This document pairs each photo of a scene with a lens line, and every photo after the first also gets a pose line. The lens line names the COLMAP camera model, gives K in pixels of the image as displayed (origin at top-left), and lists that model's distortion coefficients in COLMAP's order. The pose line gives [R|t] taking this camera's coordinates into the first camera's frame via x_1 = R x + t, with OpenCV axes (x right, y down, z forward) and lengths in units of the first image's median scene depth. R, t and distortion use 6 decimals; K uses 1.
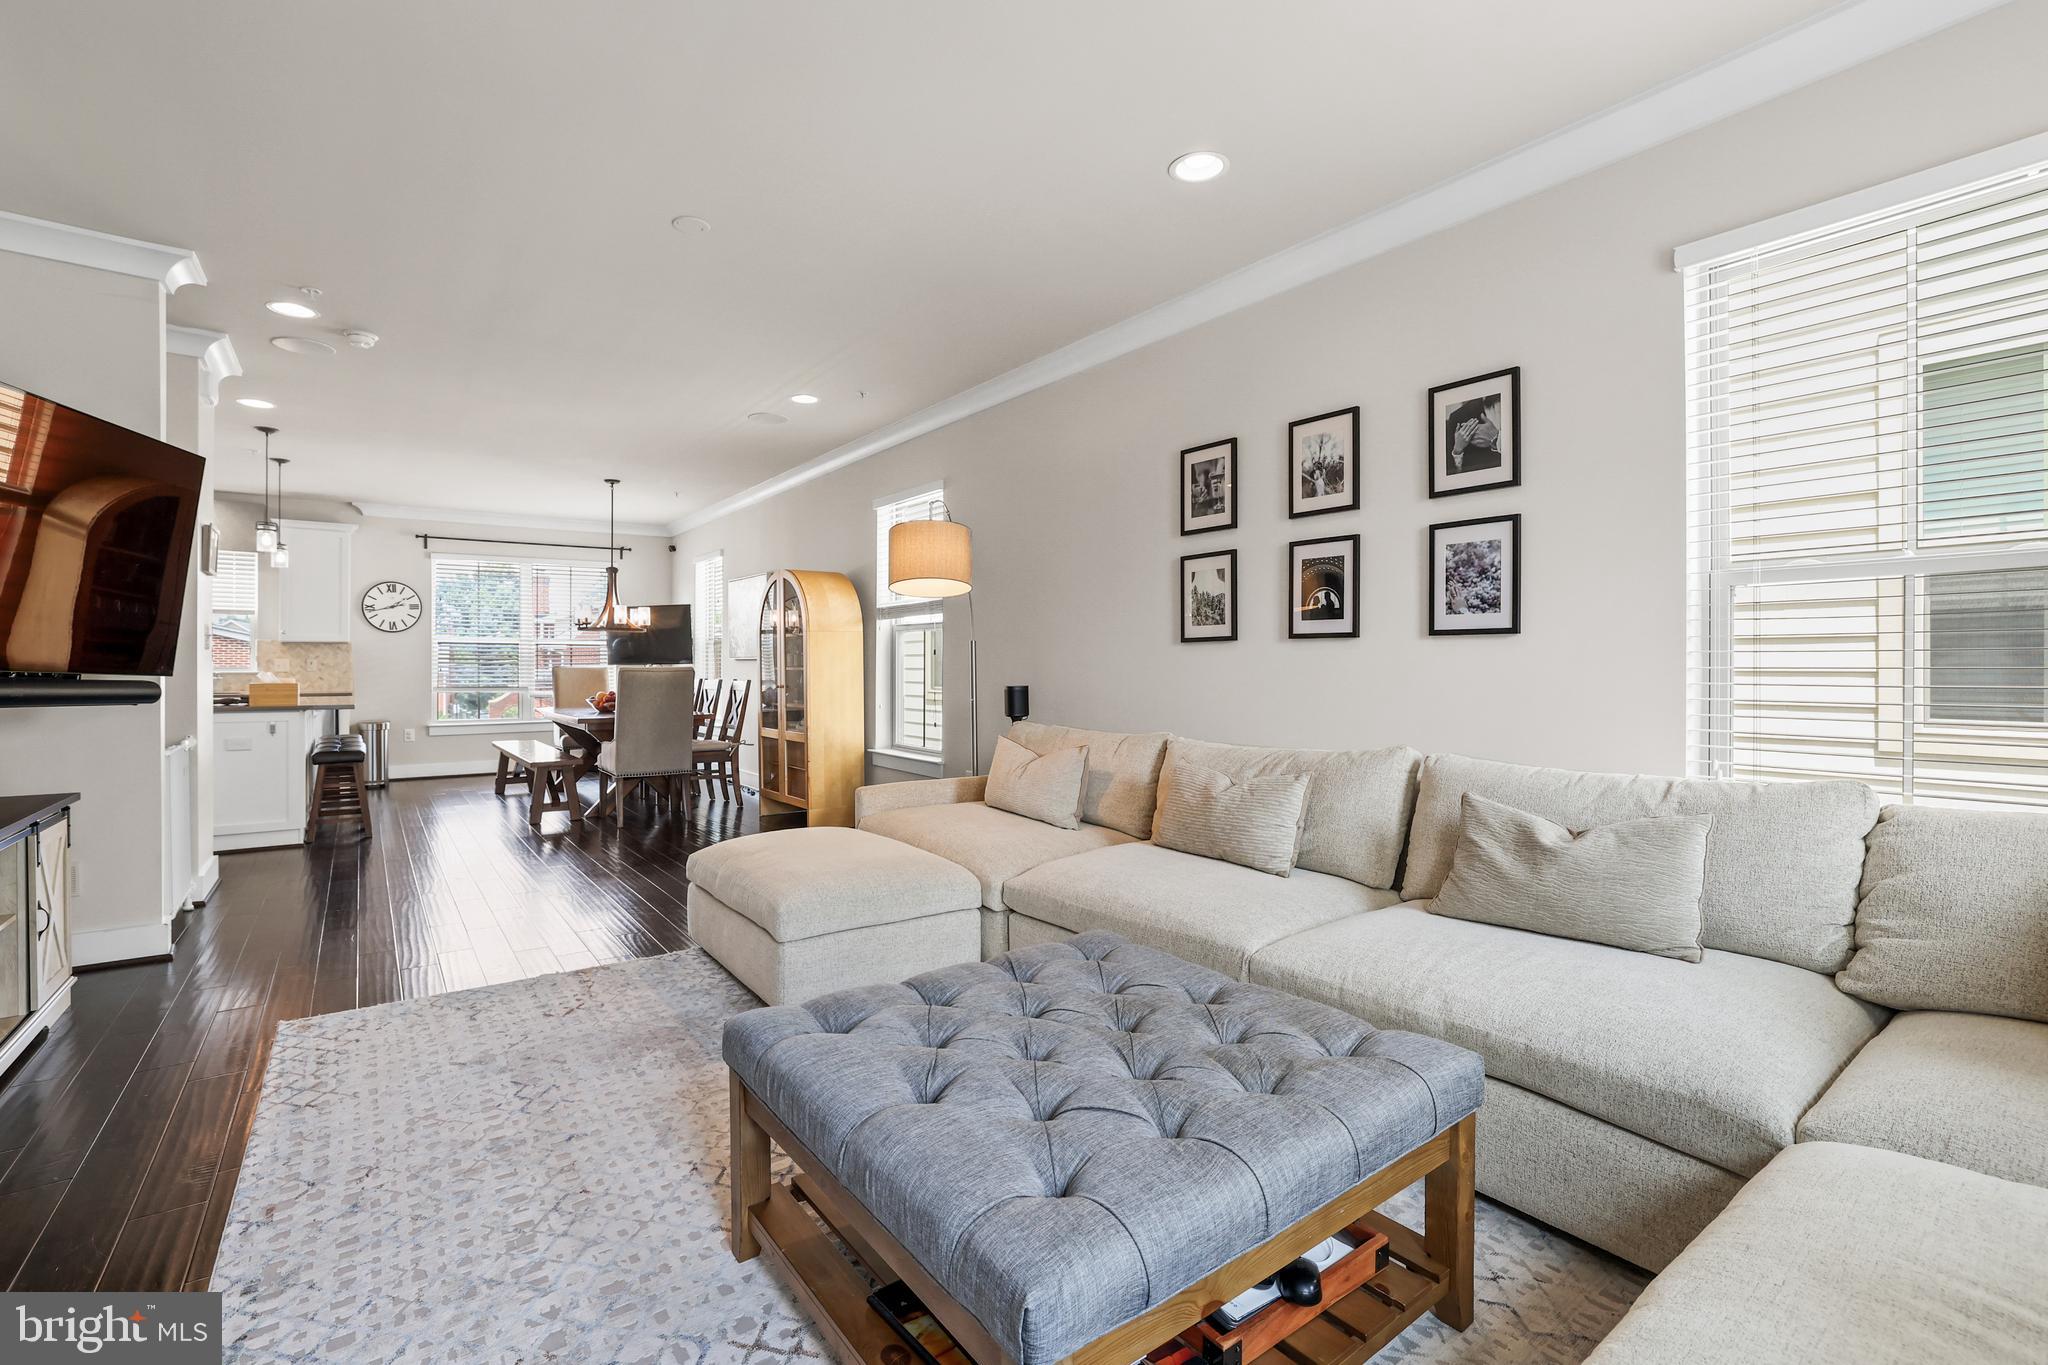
lens RADIAL K [[928.4, 0, 1022.9], [0, 928.4, 666.0], [0, 0, 1]] dist [-0.047265, 0.021881]
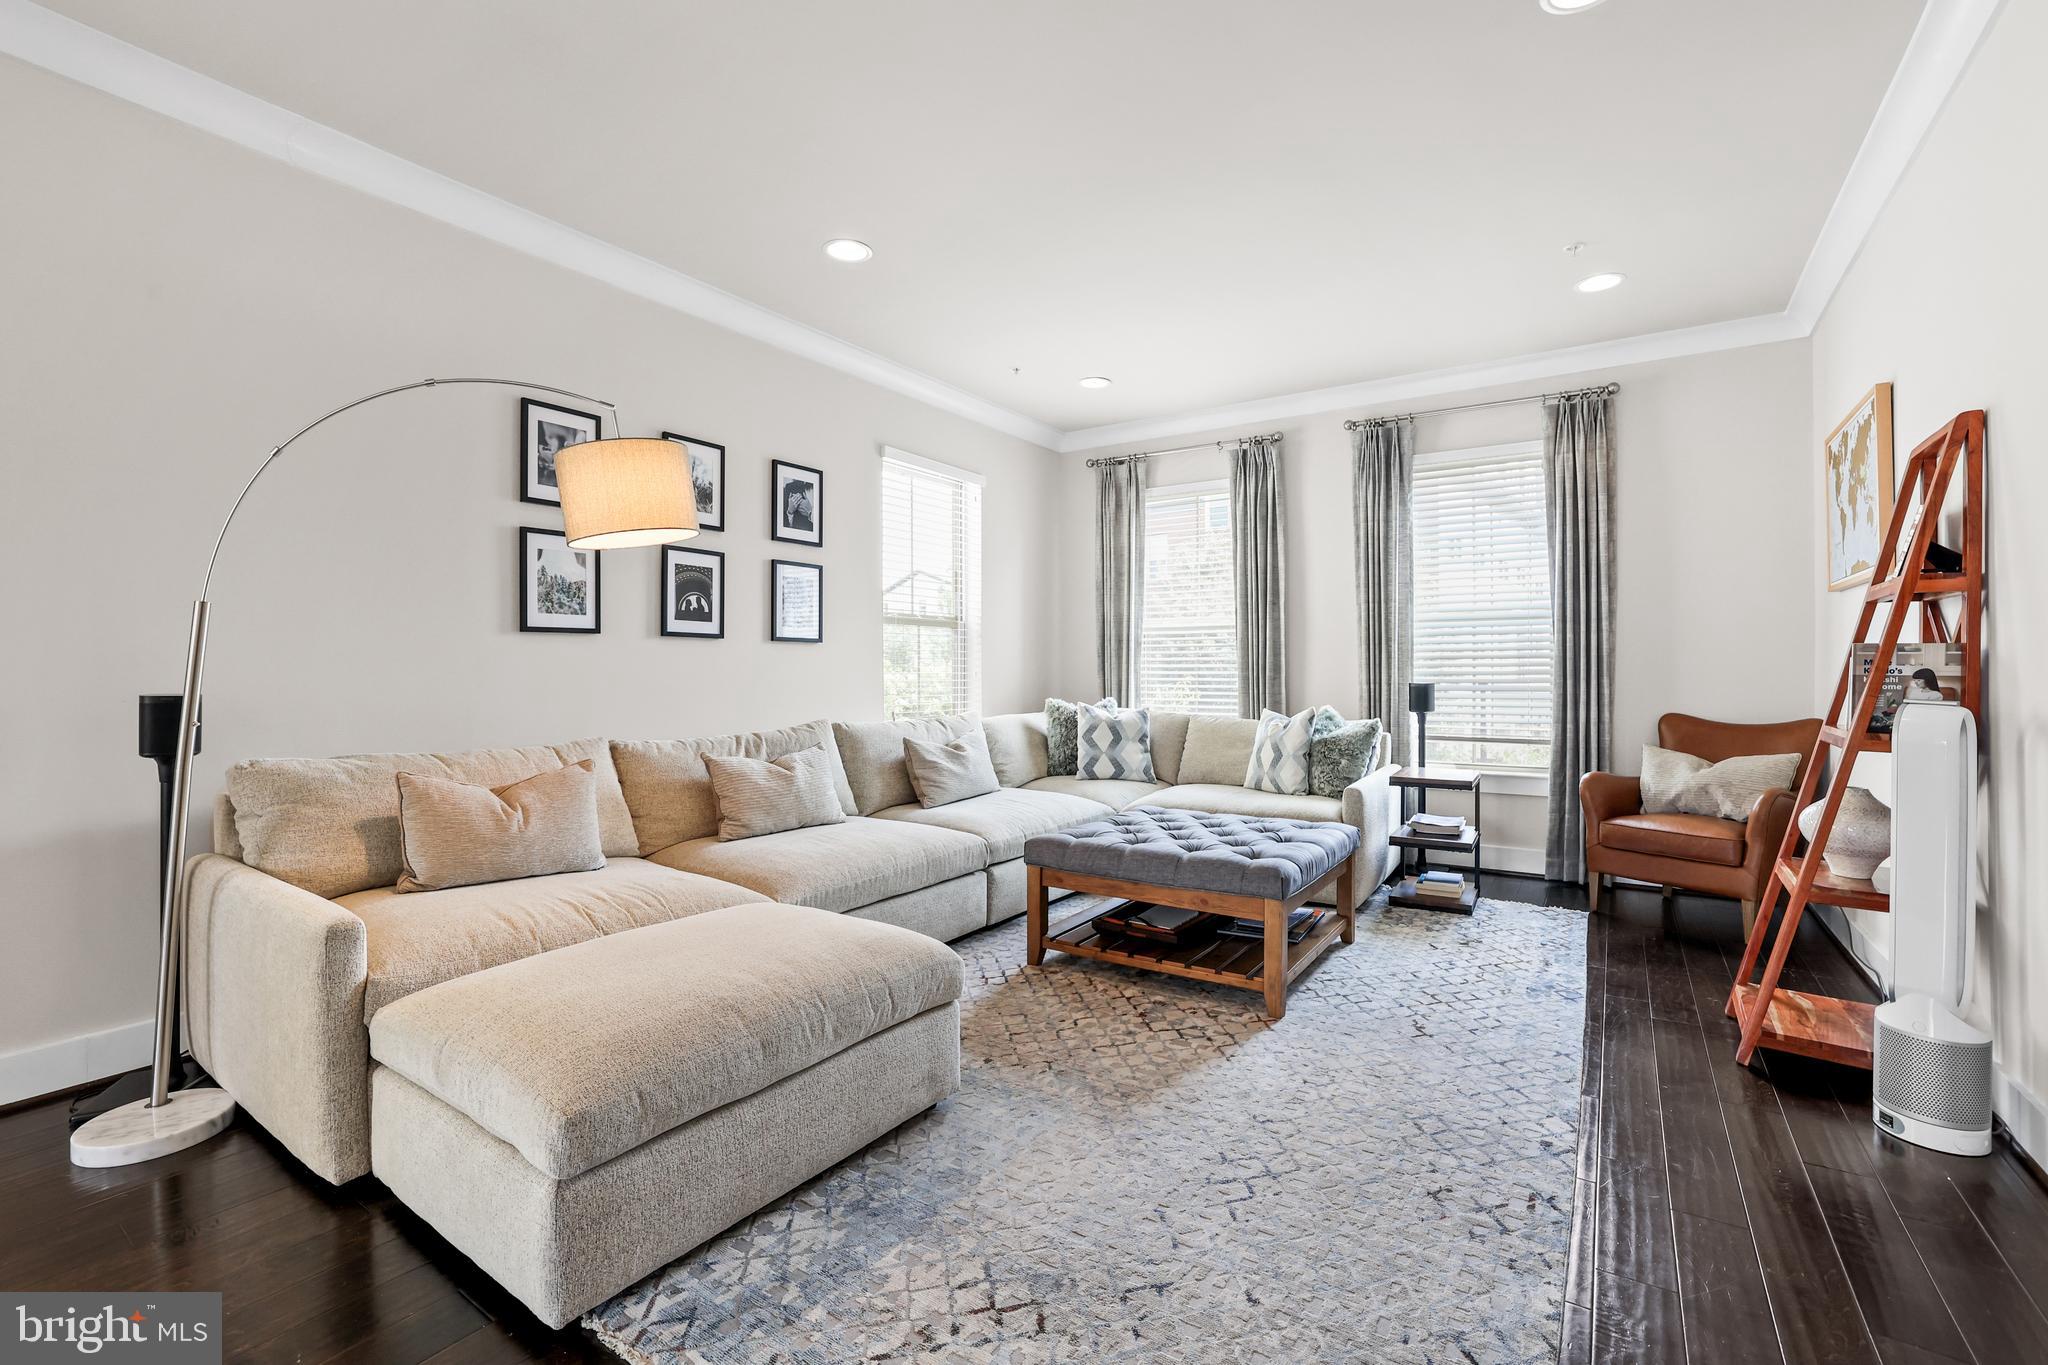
lens RADIAL K [[886.6, 0, 1018.0], [0, 886.6, 669.4], [0, 0, 1]] dist [-0.050248, 0.018016]
pose [[-0.339445, 0.004502, 0.940615, -0.702372], [0.001457, 0.999990, -0.004261, 0.012344], [-0.940625, -0.000076, -0.339448, 0.850405]]
